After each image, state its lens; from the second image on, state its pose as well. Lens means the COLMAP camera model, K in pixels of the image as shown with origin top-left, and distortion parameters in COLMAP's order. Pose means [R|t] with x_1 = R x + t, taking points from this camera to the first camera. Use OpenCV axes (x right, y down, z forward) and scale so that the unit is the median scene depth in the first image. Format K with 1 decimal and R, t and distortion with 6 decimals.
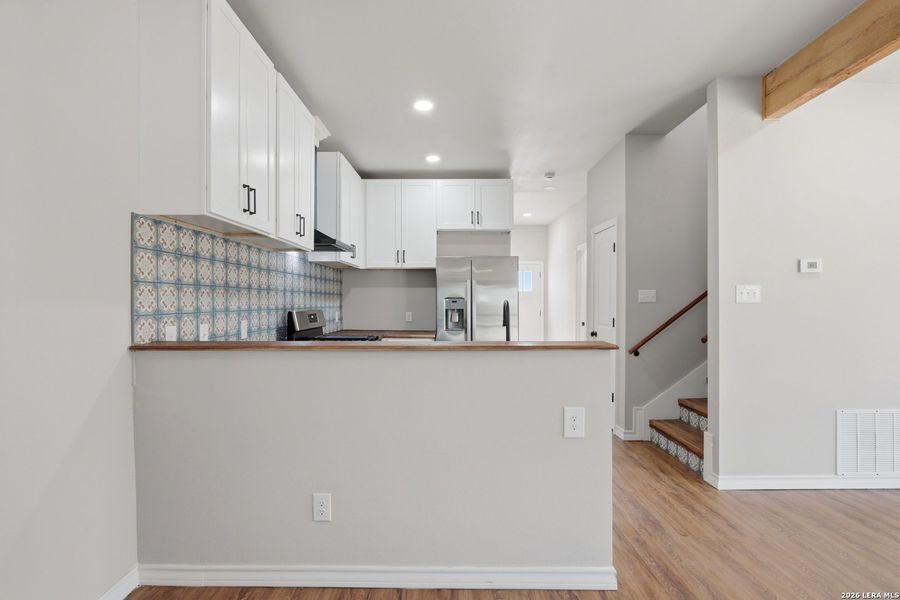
lens RADIAL K [[418.3, 0, 450.7], [0, 418.3, 300.0], [0, 0, 1]] dist [-0.002363, -0.001089]
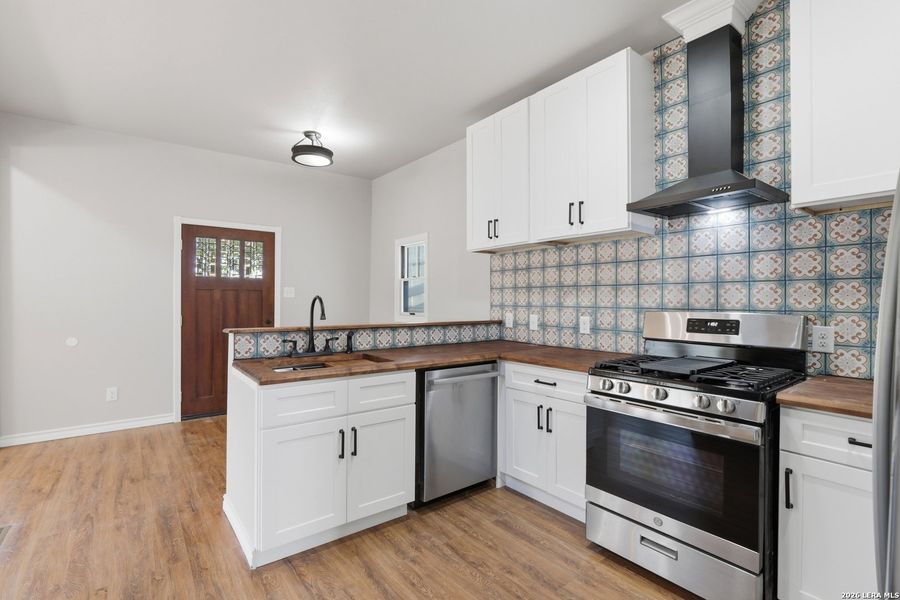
lens RADIAL K [[418.3, 0, 451.6], [0, 418.3, 300.0], [0, 0, 1]] dist [-0.002363, -0.001089]
pose [[-0.779052, -0.008702, -0.626899, 0.515810], [-0.005614, 0.999960, -0.006904, 0.020016], [0.626934, -0.001859, -0.779070, 1.918882]]
